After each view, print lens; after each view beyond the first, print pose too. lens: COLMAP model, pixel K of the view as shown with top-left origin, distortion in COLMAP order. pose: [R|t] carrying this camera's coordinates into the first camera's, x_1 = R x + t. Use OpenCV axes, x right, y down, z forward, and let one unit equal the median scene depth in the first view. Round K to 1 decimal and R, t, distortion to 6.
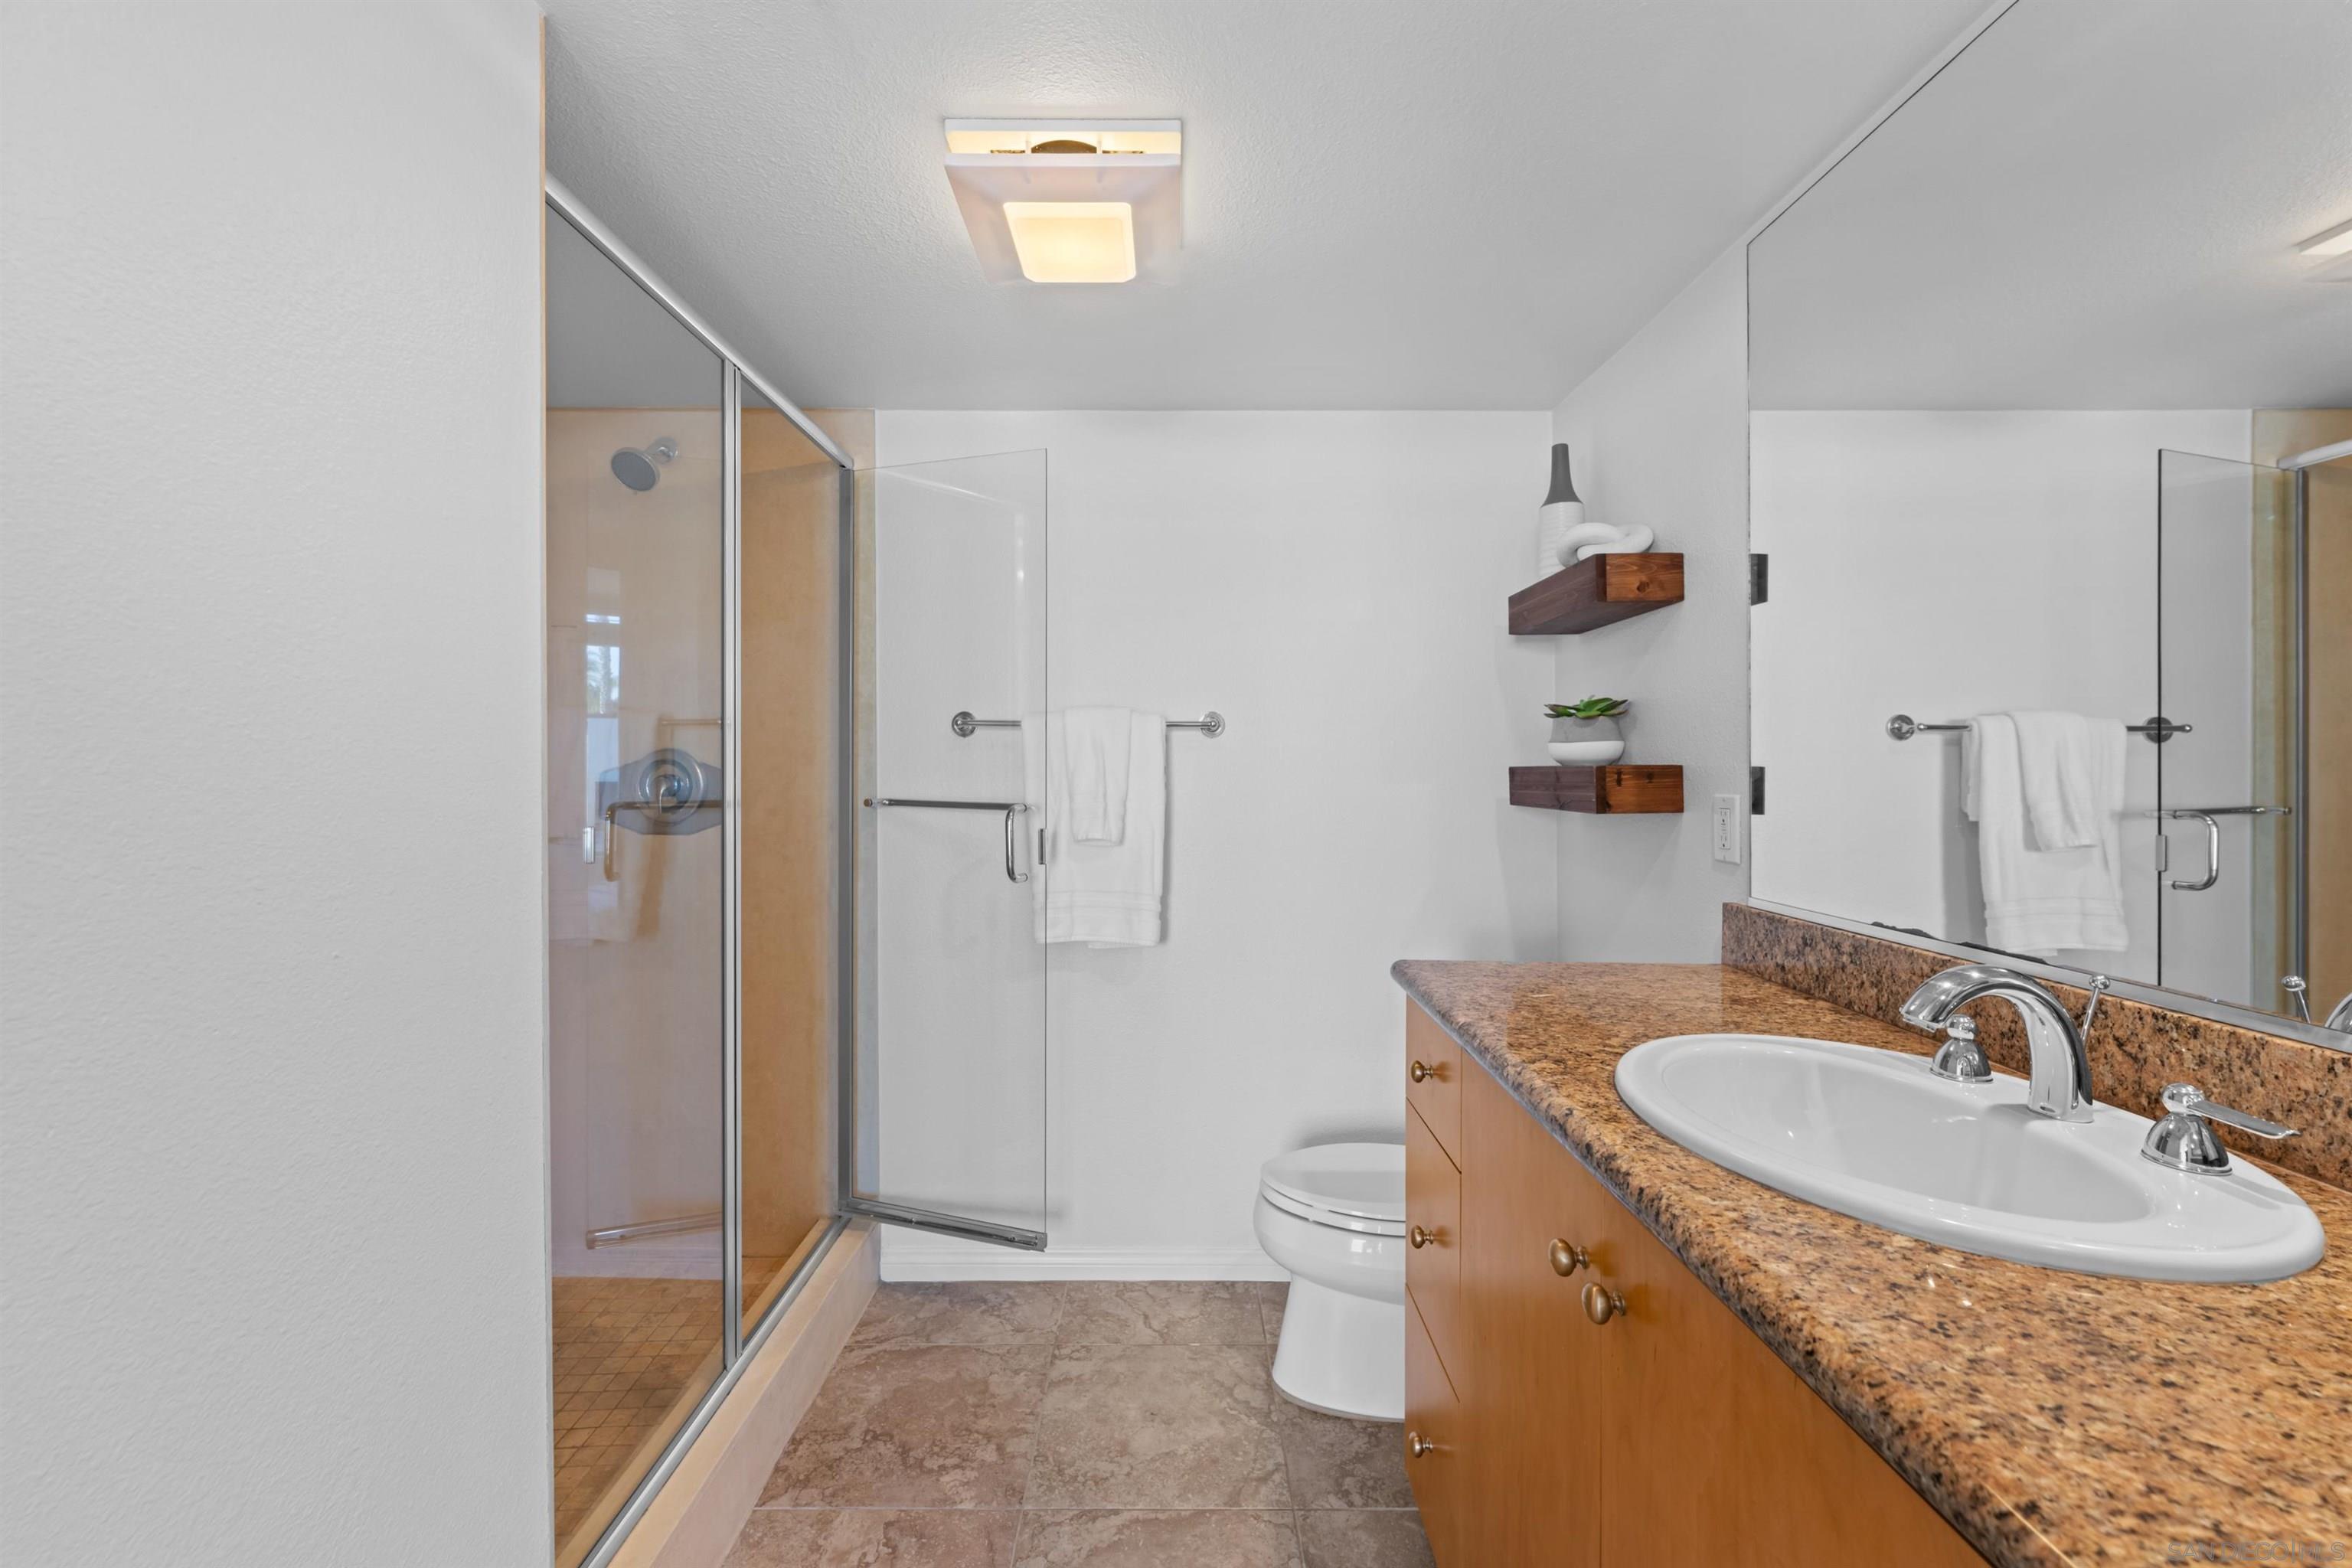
lens RADIAL K [[936.8, 0, 1161.4], [0, 936.8, 766.2], [0, 0, 1]] dist [0.000385, -0.000494]
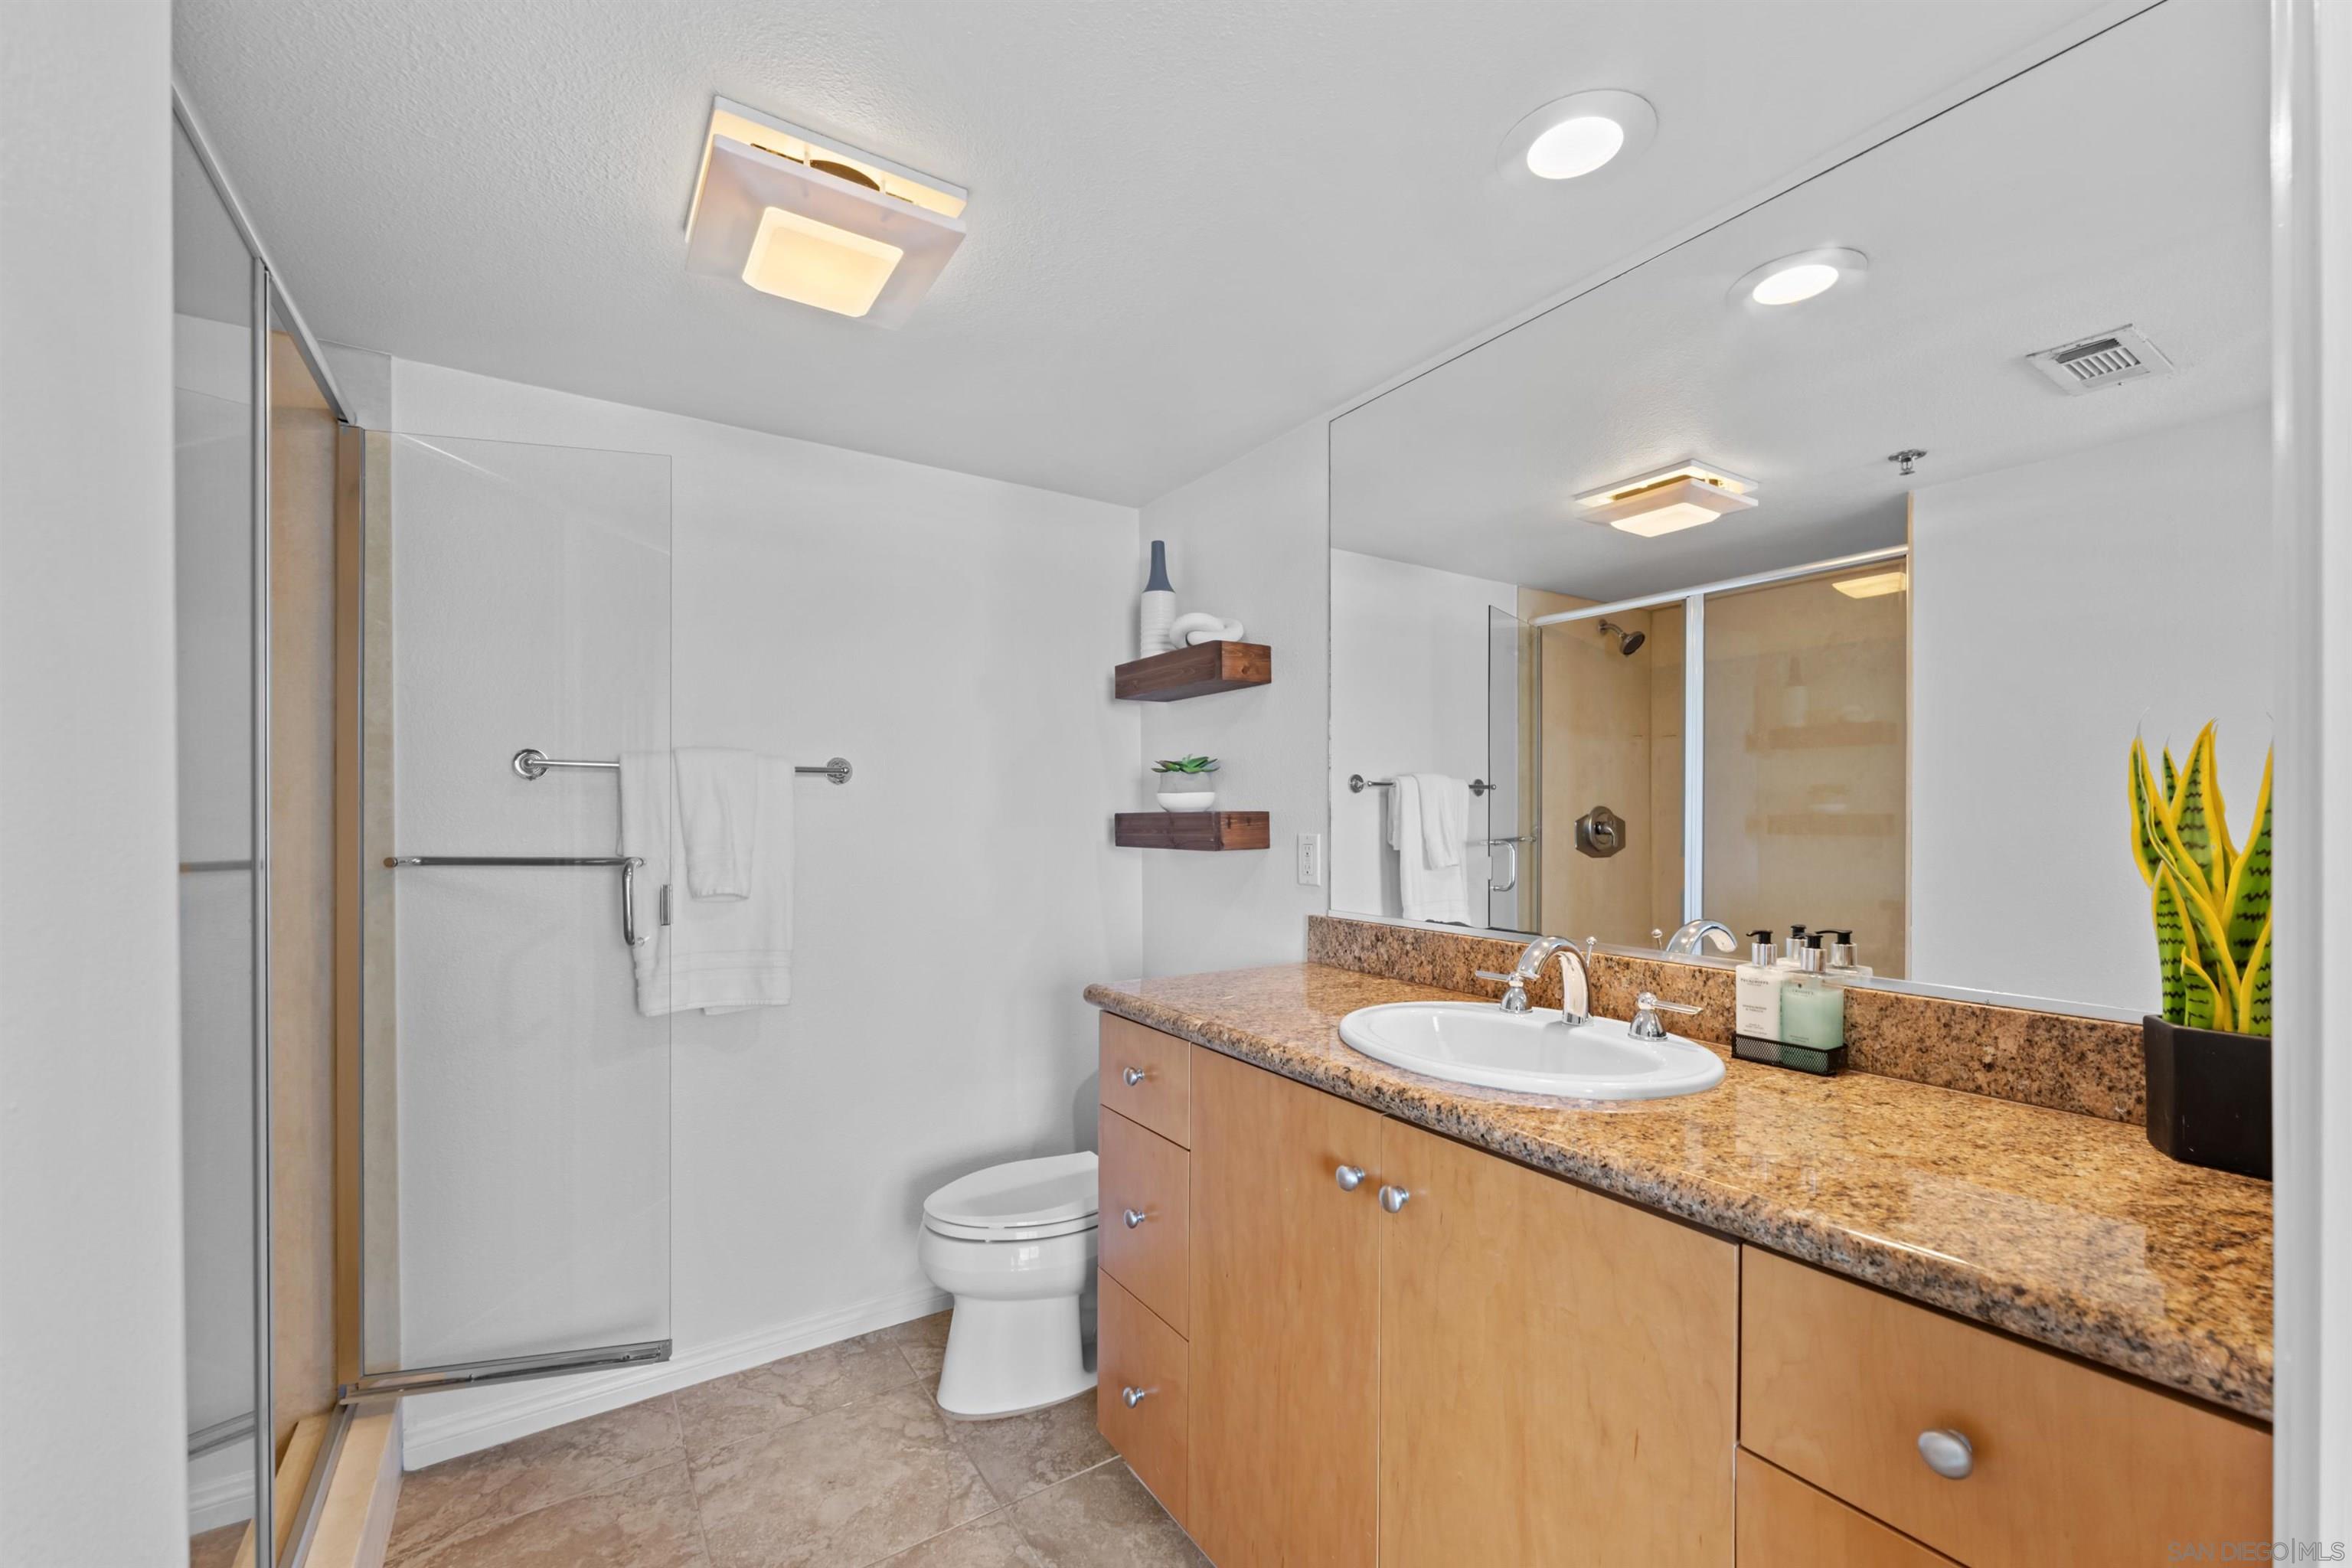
lens RADIAL K [[936.8, 0, 1140.7], [0, 936.8, 817.6], [0, 0, 1]] dist [0.000385, -0.000494]
pose [[0.842234, -0.005954, 0.539079, -0.250128], [0.003131, 0.999976, 0.006154, -0.001149], [-0.539103, -0.003495, 0.842232, 0.013014]]
